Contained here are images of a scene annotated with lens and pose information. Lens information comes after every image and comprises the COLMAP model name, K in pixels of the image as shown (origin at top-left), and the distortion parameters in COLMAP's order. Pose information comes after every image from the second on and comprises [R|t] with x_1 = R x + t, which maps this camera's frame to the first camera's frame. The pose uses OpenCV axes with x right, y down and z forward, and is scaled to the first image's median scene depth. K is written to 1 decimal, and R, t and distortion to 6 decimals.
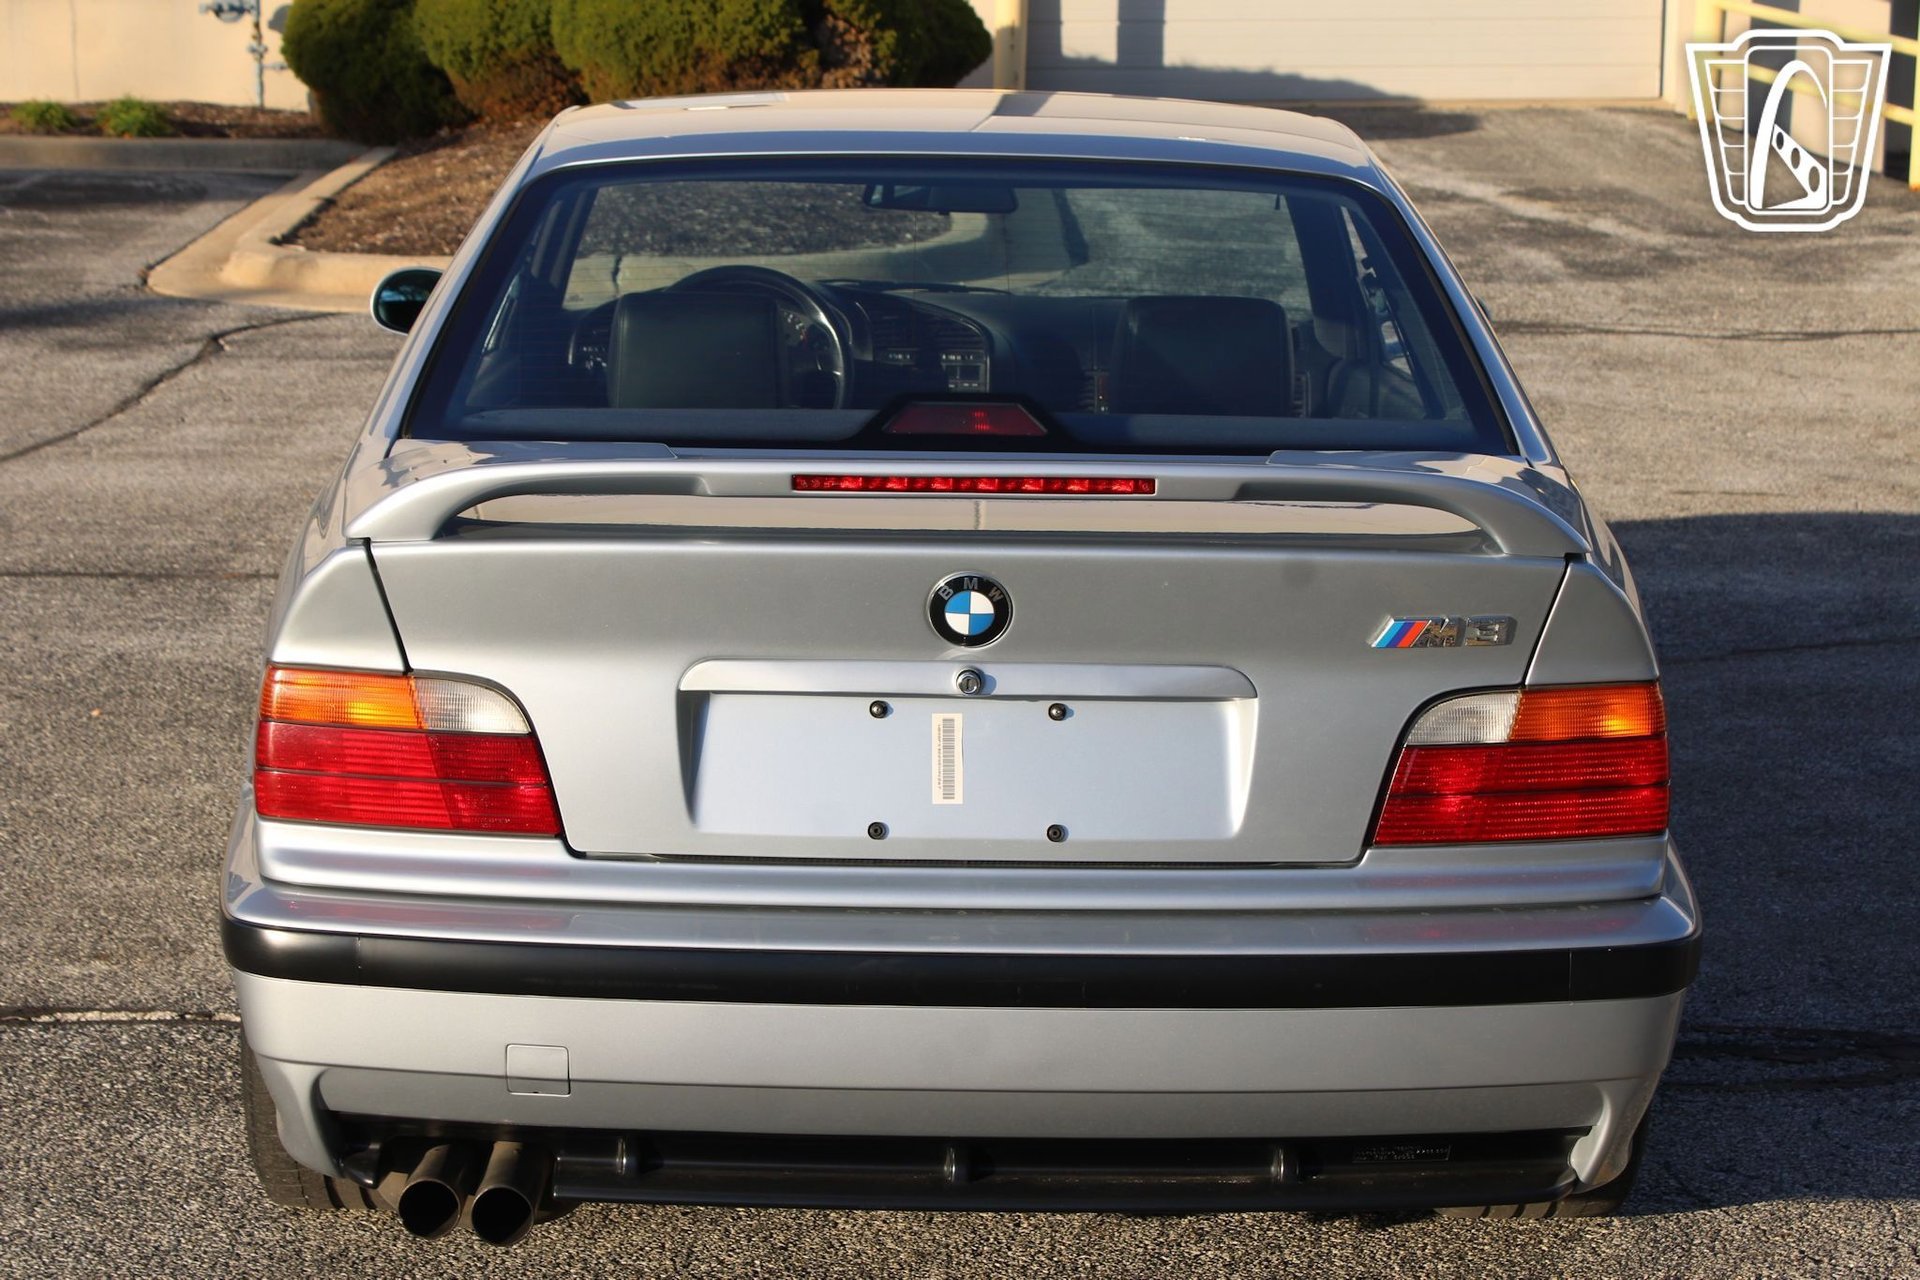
lens RADIAL K [[3081.8, 0, 960.0], [0, 3081.8, 640.0], [0, 0, 1]] dist [-0.023357, 0.080821]
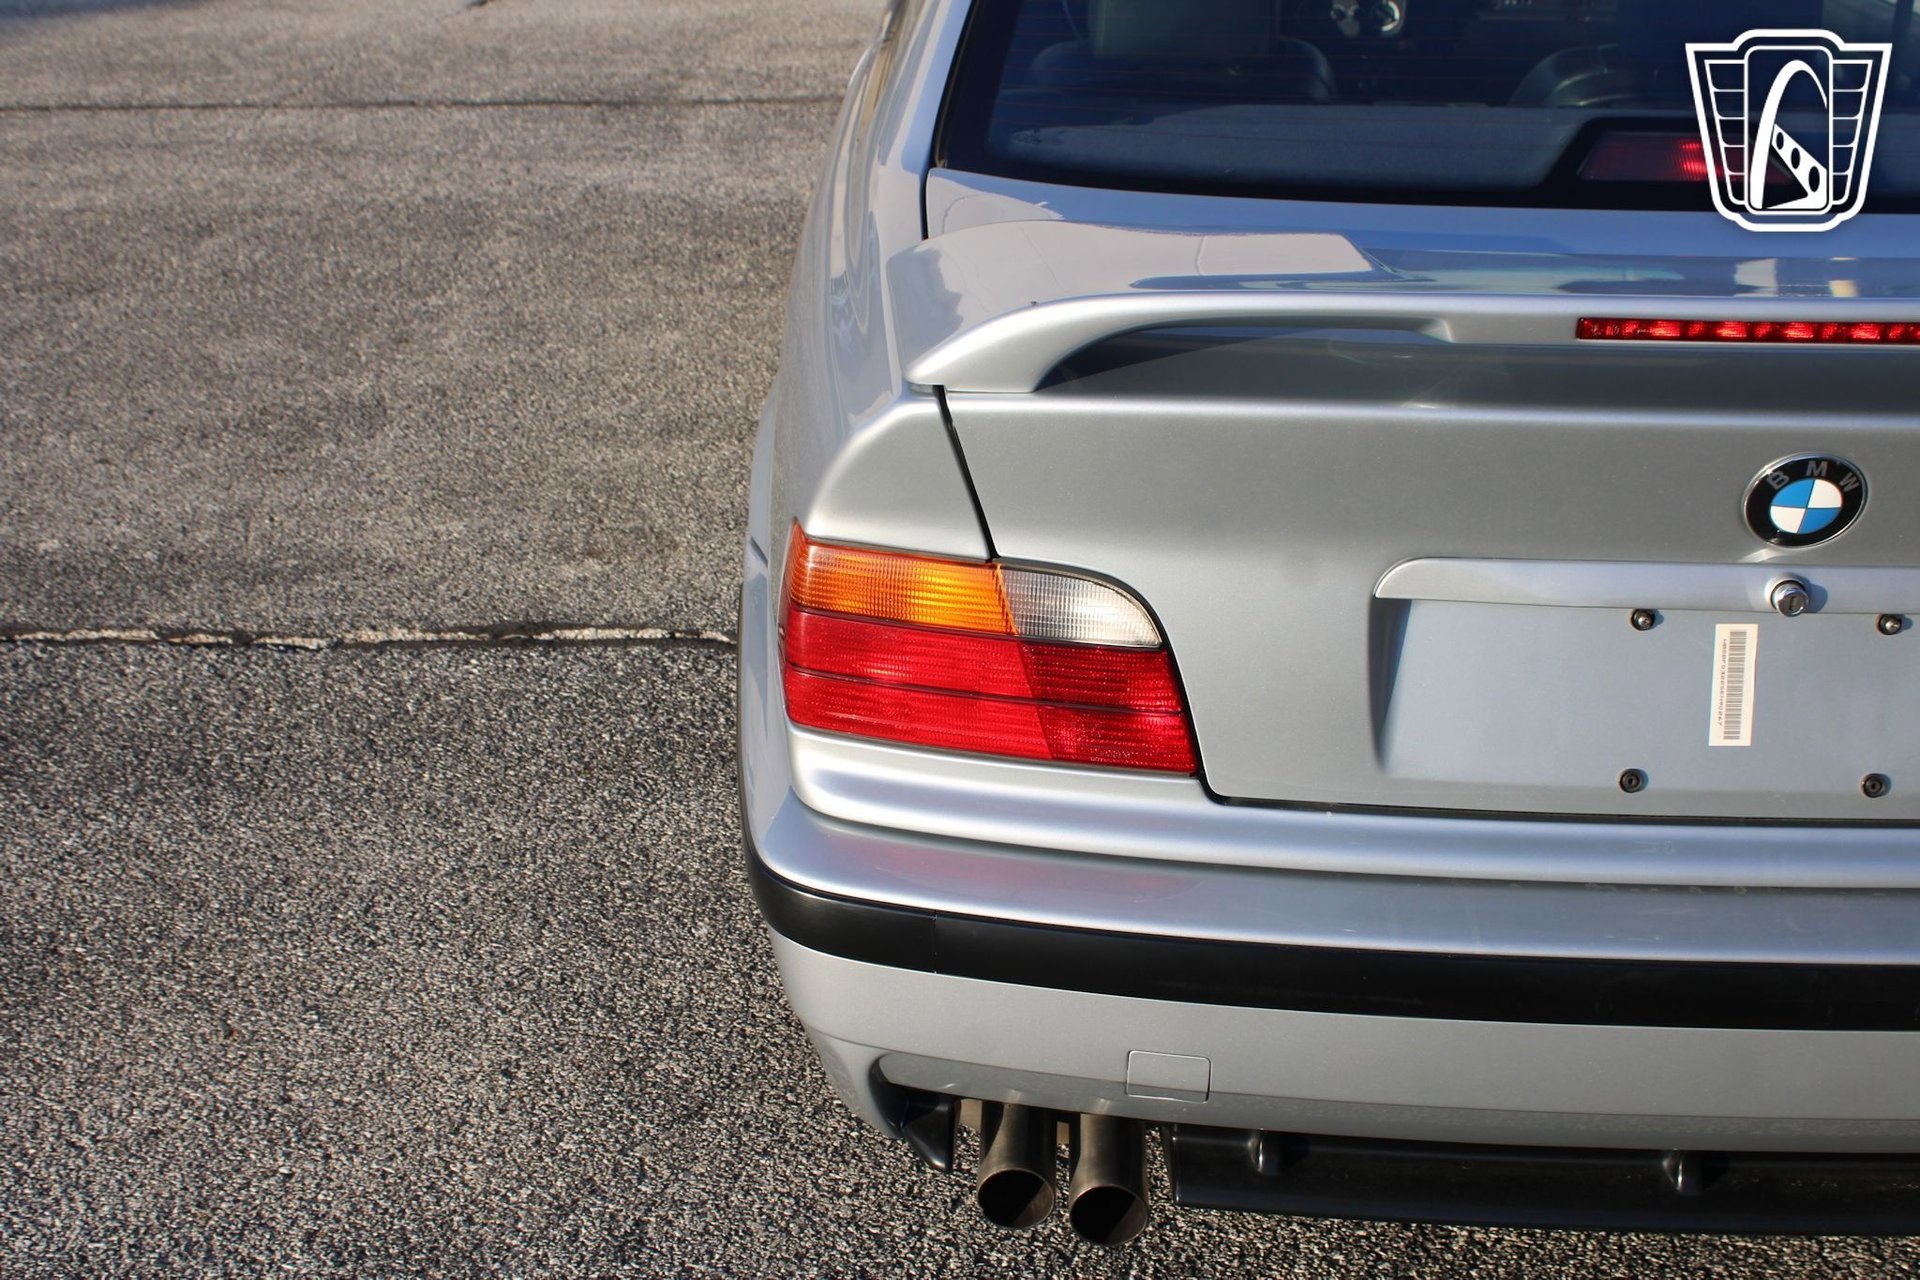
lens RADIAL K [[2188.6, 0, 1007.6], [0, 2188.6, 635.3], [0, 0, 1]] dist [-0.087557, 0.040313]
pose [[0.996484, 0.016046, -0.082227, -0.063629], [0.004077, 0.971035, 0.238904, -0.045879], [0.083679, -0.238399, 0.967555, 0.237027]]
